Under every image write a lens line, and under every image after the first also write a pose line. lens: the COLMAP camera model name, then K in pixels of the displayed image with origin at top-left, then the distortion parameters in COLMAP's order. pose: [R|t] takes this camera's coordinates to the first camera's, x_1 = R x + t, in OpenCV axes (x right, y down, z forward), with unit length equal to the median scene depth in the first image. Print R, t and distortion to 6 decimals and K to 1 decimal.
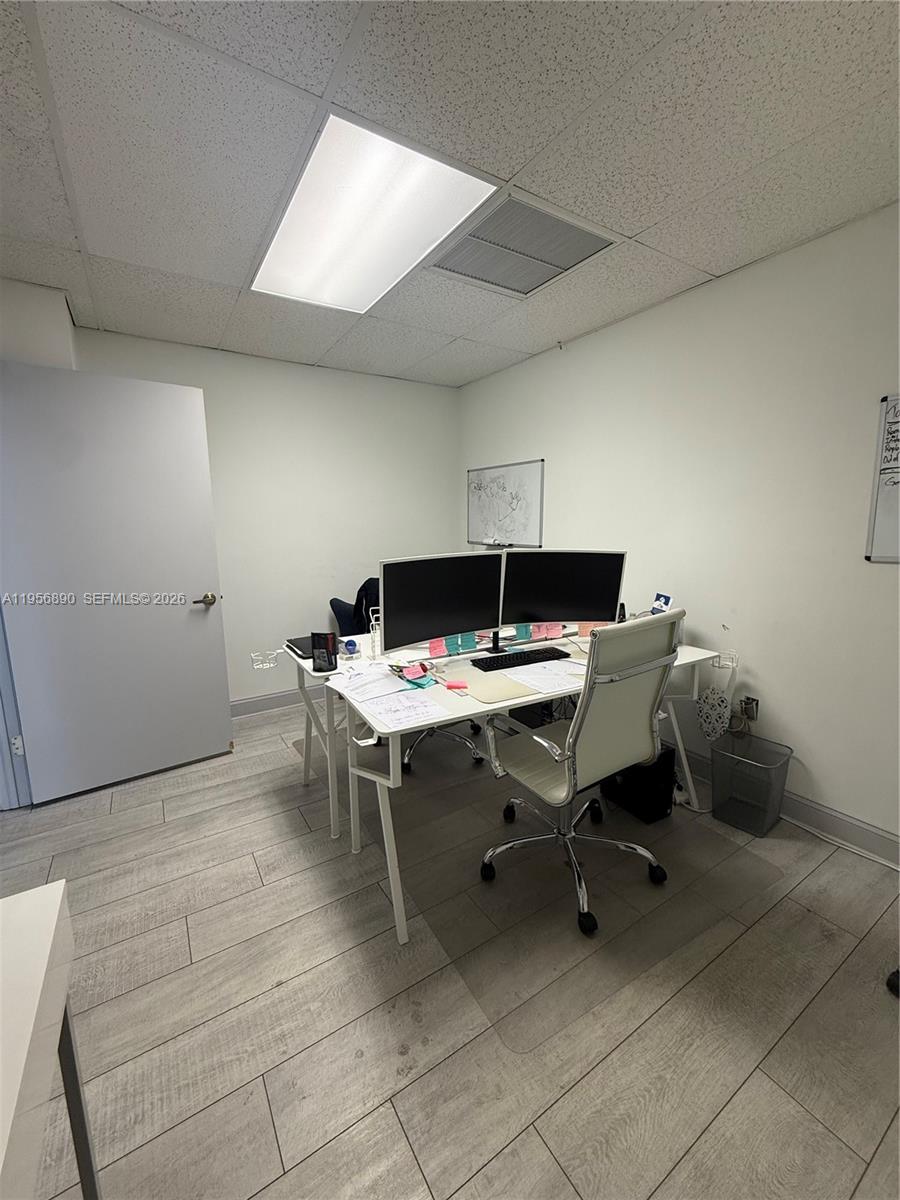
lens RADIAL K [[483.3, 0, 448.4], [0, 483.3, 596.5], [0, 0, 1]] dist [0.000286, -0.000138]
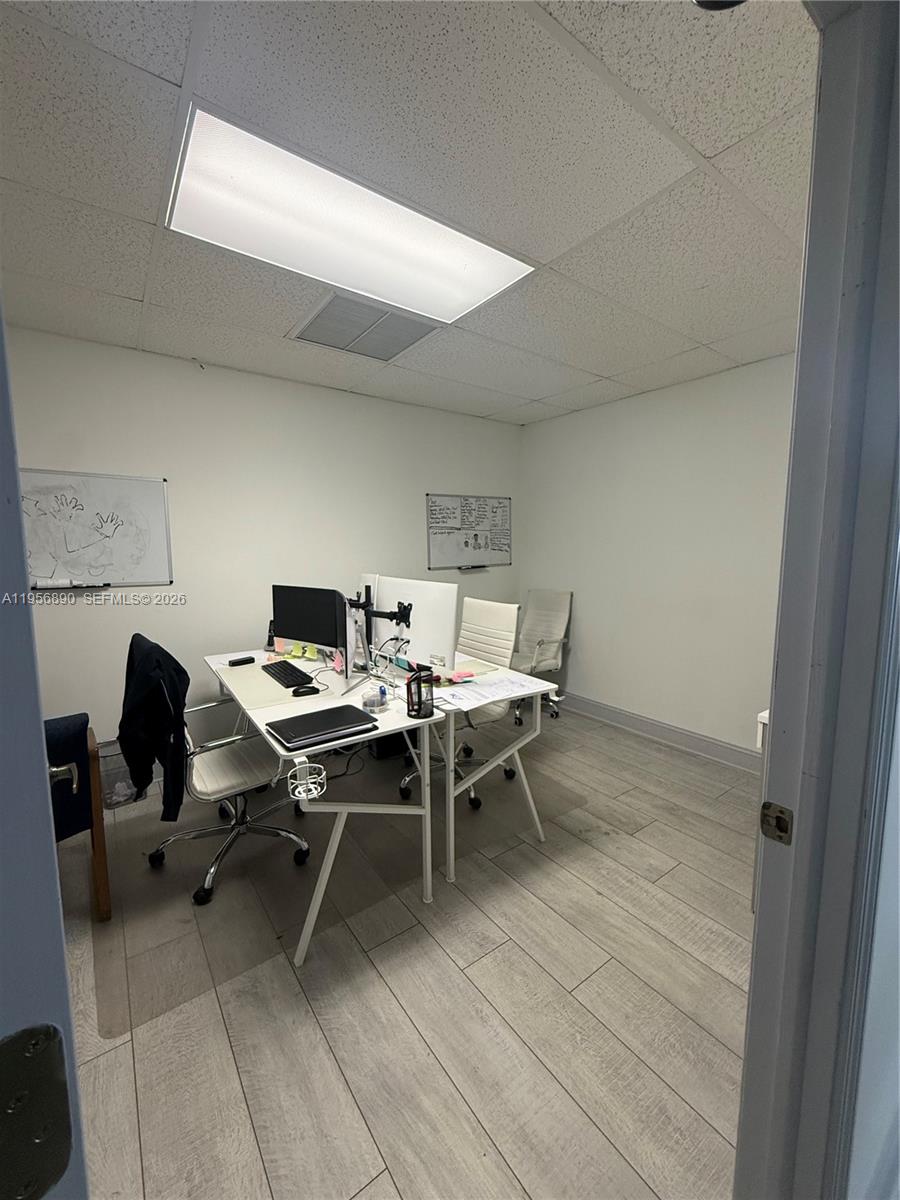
lens RADIAL K [[483.3, 0, 448.4], [0, 483.3, 596.5], [0, 0, 1]] dist [0.000286, -0.000138]
pose [[-0.065472, -0.091994, 0.993605, -1.380278], [0.159844, 0.981916, 0.101445, -0.179174], [-0.984969, 0.165464, -0.049584, 1.177516]]
